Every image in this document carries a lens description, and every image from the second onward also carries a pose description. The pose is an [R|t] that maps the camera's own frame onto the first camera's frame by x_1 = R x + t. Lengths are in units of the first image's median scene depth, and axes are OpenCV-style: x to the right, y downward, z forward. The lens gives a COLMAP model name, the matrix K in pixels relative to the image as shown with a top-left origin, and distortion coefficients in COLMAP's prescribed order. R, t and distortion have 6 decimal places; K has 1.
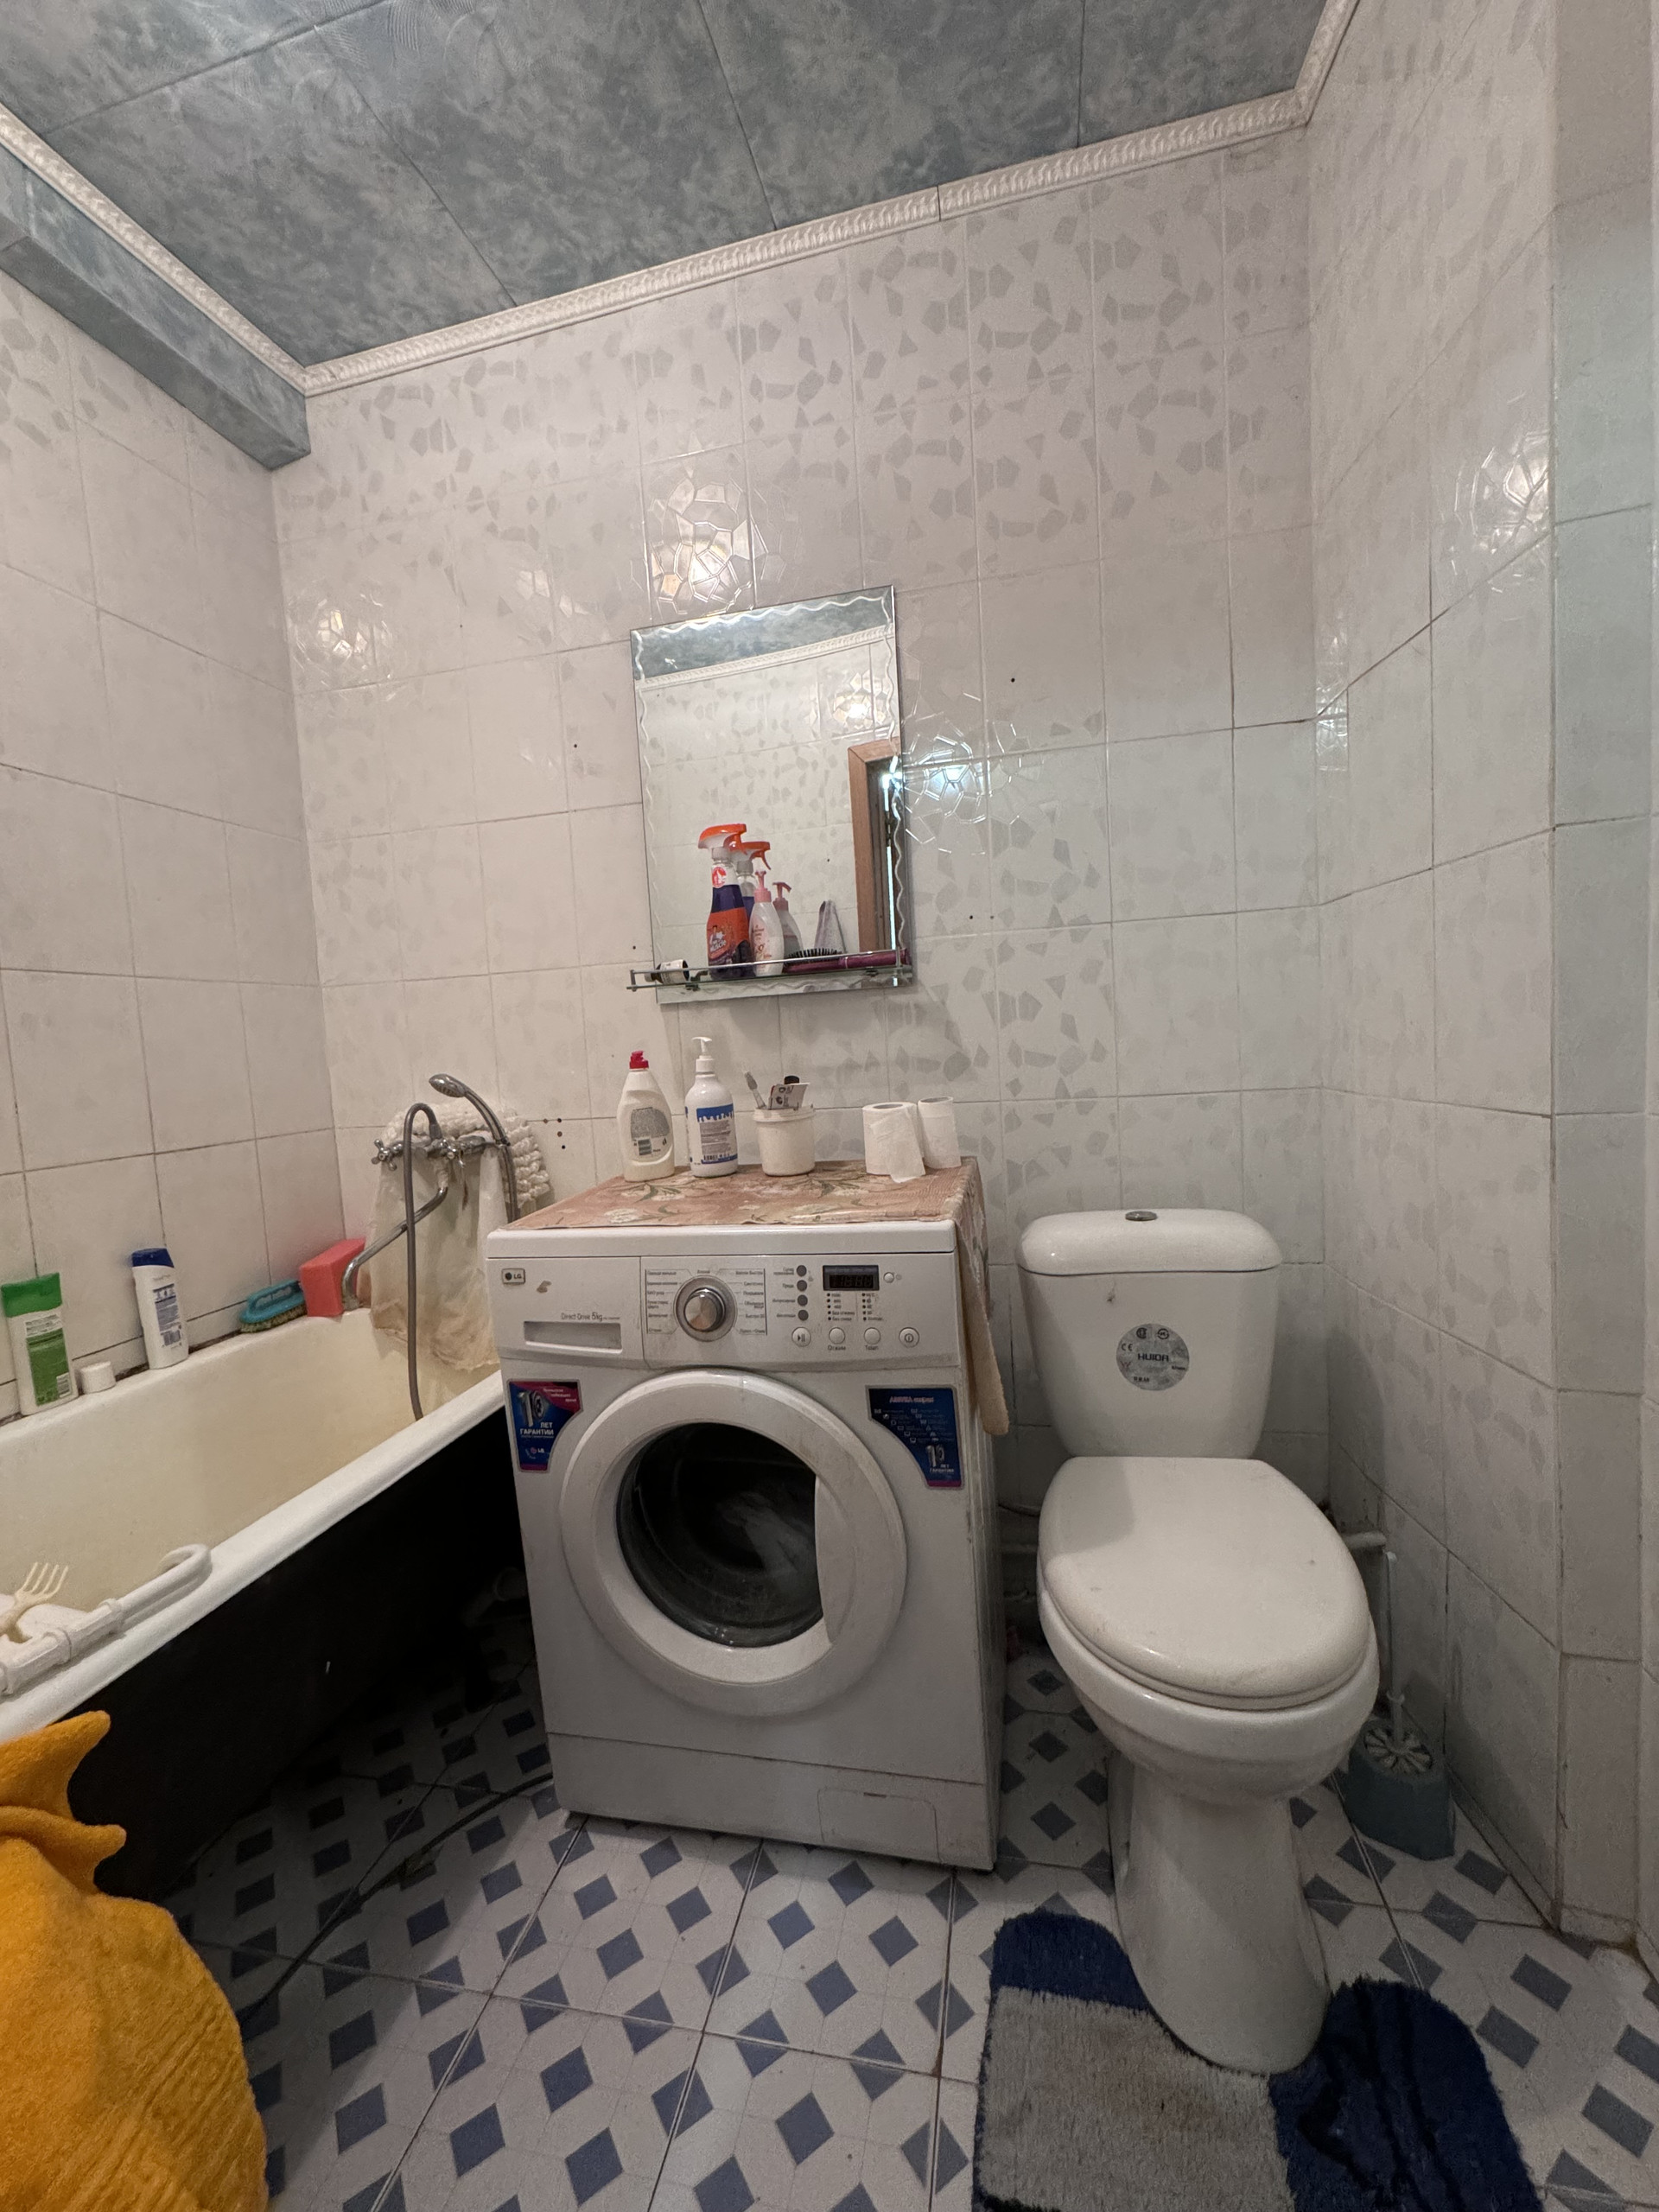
lens RADIAL K [[888.4, 0, 835.8], [0, 888.4, 1104.9], [0, 0, 1]] dist [-0.002723, 0.000603]
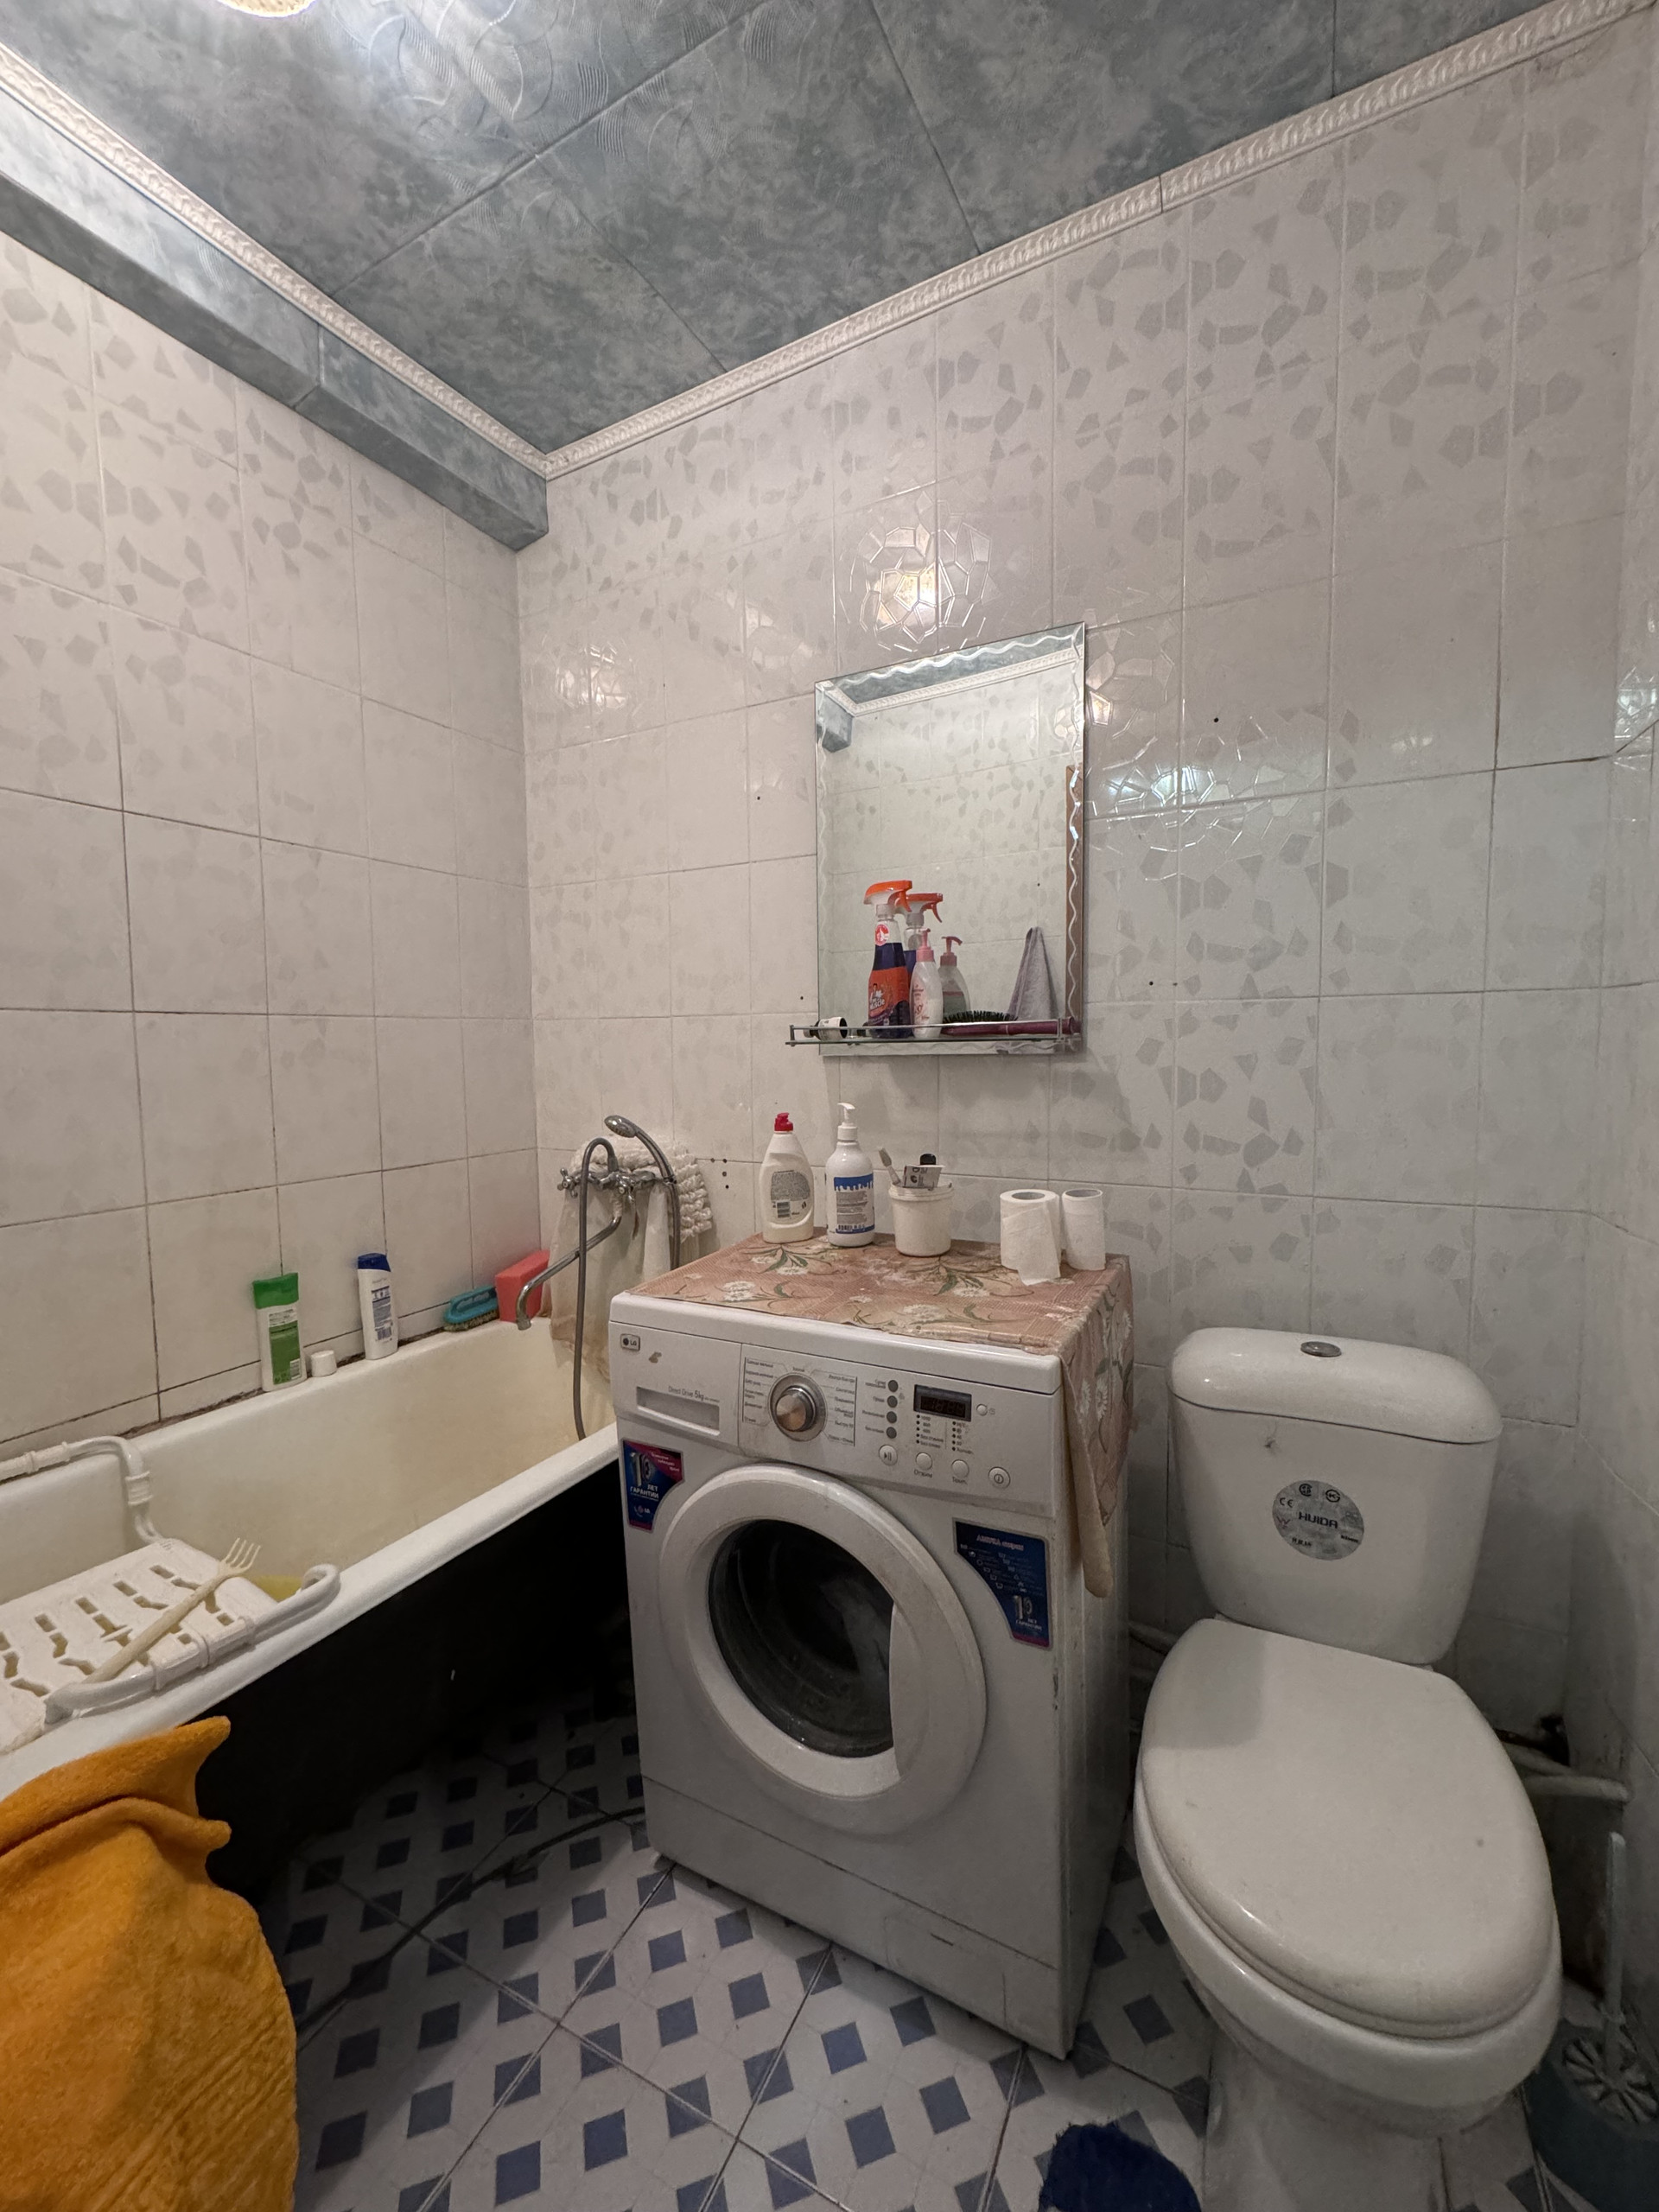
lens RADIAL K [[888.4, 0, 835.8], [0, 888.4, 1104.9], [0, 0, 1]] dist [-0.002723, 0.000603]
pose [[0.963917, 0.065732, -0.257959, 0.094220], [-0.063161, 0.997836, 0.018252, -0.093889], [0.258600, -0.001300, 0.965983, 0.047118]]
